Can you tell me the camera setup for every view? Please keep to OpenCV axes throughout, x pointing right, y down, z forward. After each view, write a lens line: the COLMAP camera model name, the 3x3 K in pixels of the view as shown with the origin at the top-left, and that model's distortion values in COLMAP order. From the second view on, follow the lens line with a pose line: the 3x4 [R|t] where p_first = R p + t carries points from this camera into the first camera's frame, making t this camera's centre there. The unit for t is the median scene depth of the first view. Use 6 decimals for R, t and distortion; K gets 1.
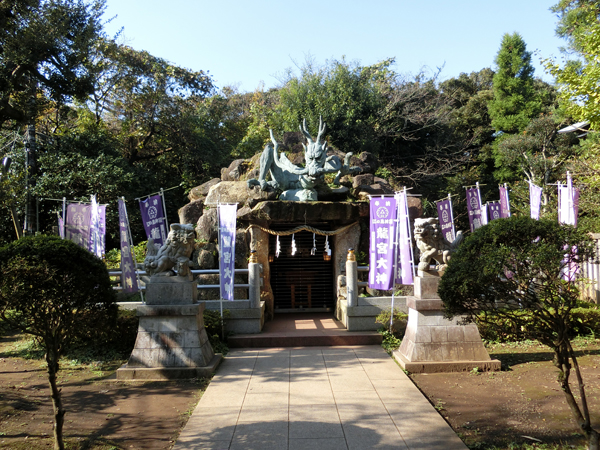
lens RADIAL K [[459.7, 0, 300.0], [0, 459.7, 225.0], [0, 0, 1]] dist [0.039748, -0.001552]
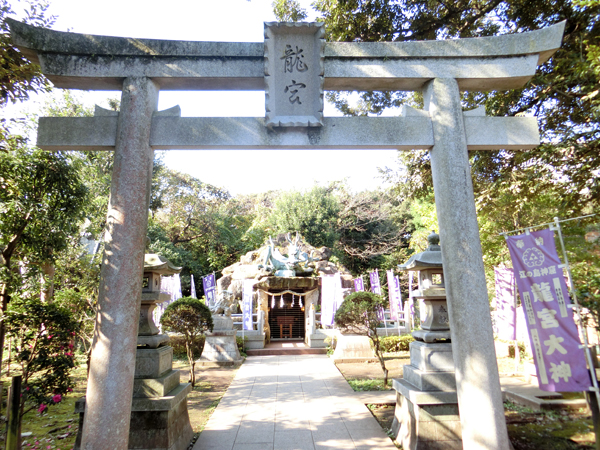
lens RADIAL K [[459.7, 0, 300.0], [0, 459.7, 225.0], [0, 0, 1]] dist [0.039748, -0.001552]
pose [[0.999774, 0.009458, 0.019018, 0.020383], [-0.007114, 0.992780, -0.119738, -0.037191], [-0.020013, 0.119575, 0.992623, -0.836404]]
